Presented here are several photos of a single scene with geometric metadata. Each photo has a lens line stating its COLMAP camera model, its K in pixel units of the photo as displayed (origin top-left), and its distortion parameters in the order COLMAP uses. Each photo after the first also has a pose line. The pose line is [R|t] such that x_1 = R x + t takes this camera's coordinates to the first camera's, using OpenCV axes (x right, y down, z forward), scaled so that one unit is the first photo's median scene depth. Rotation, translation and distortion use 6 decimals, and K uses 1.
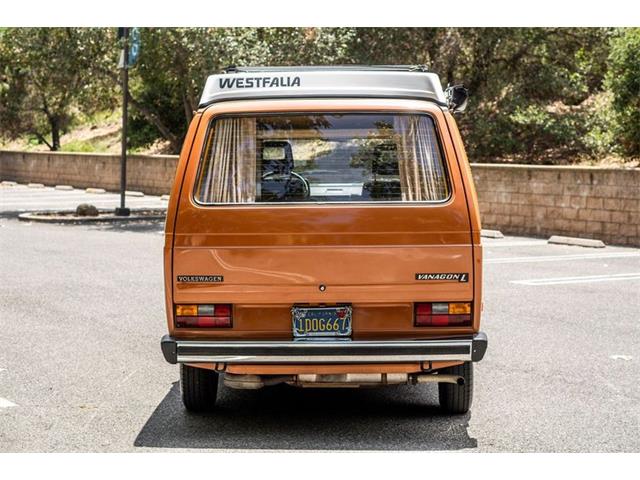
lens RADIAL K [[1363.4, 0, 318.7], [0, 1363.4, 247.3], [0, 0, 1]] dist [0.089426, -0.281392]
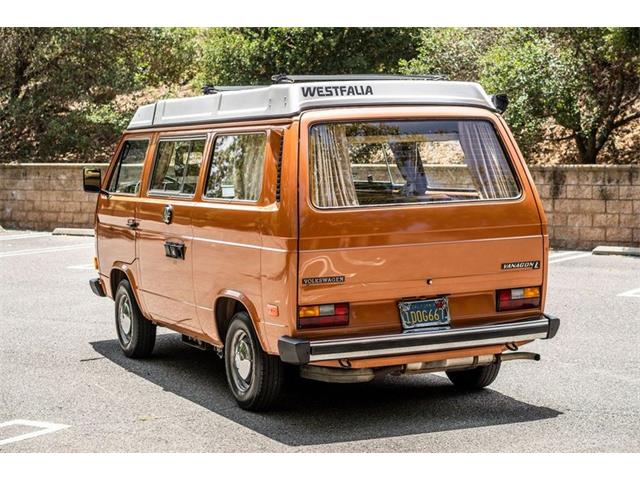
lens RADIAL K [[1363.4, 0, 318.7], [0, 1363.4, 247.3], [0, 0, 1]] dist [0.089426, -0.281392]
pose [[0.897075, -0.050487, 0.438985, -0.530942], [0.049000, 0.998690, 0.014724, -0.017084], [-0.439154, 0.008301, 0.898374, 0.064860]]
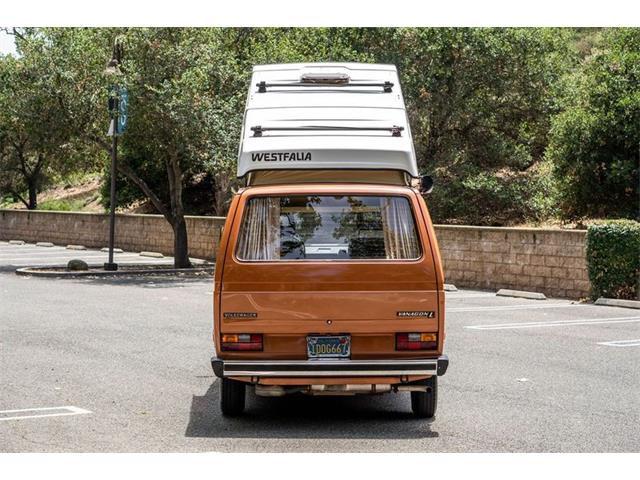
lens RADIAL K [[1363.4, 0, 318.7], [0, 1363.4, 247.3], [0, 0, 1]] dist [0.089426, -0.281392]
pose [[0.999403, 0.003372, 0.034384, -0.053924], [-0.001963, 0.999161, -0.040909, 0.010523], [-0.034493, 0.040817, 0.998571, -0.368892]]
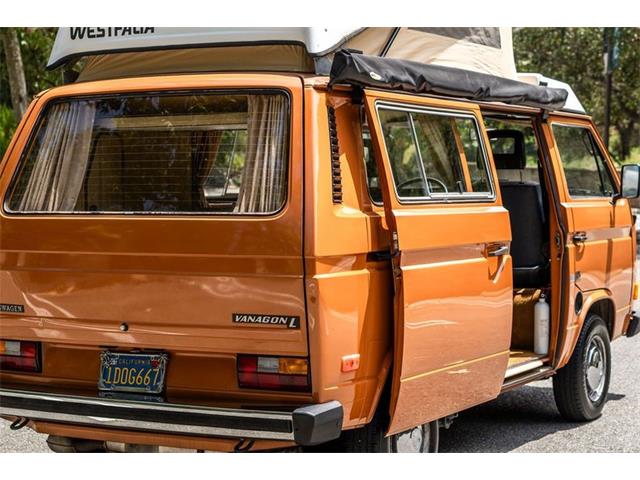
lens RADIAL K [[1438.3, 0, 319.4], [0, 1438.3, 258.5], [0, 0, 1]] dist [0.000328, -0.494412]
pose [[0.887519, 0.026720, -0.459995, 0.441635], [-0.030839, 0.999523, -0.001441, -0.009431], [0.459737, 0.015465, 0.887920, 0.340127]]
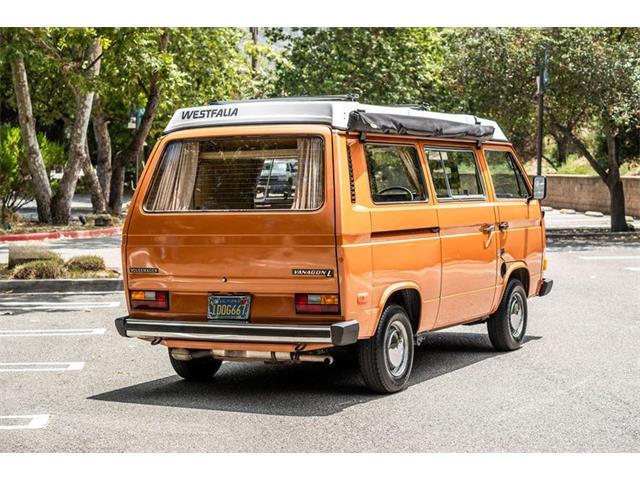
lens RADIAL K [[1363.4, 0, 318.7], [0, 1363.4, 247.3], [0, 0, 1]] dist [0.089426, -0.281392]
pose [[0.901266, 0.011294, -0.433118, 0.590963], [-0.018796, 0.999738, -0.013043, 0.014660], [0.432858, 0.019896, 0.901243, -0.069571]]
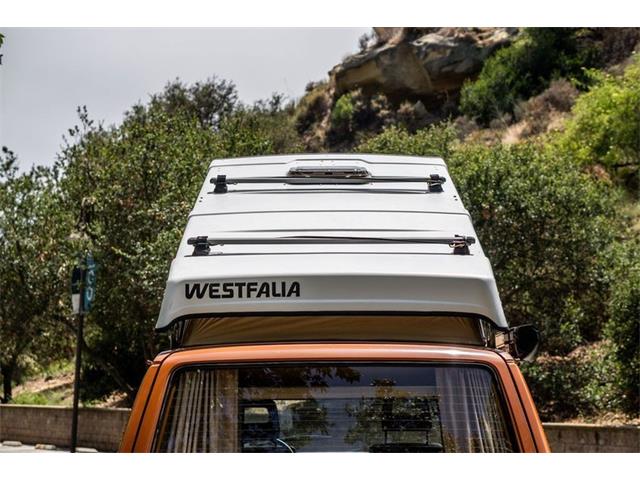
lens RADIAL K [[1363.4, 0, 318.7], [0, 1363.4, 247.3], [0, 0, 1]] dist [0.089426, -0.281392]
pose [[0.999608, 0.005324, 0.027475, -0.024191], [-0.000243, 0.983351, -0.181714, -0.029803], [-0.027985, 0.181636, 0.982968, 0.302853]]
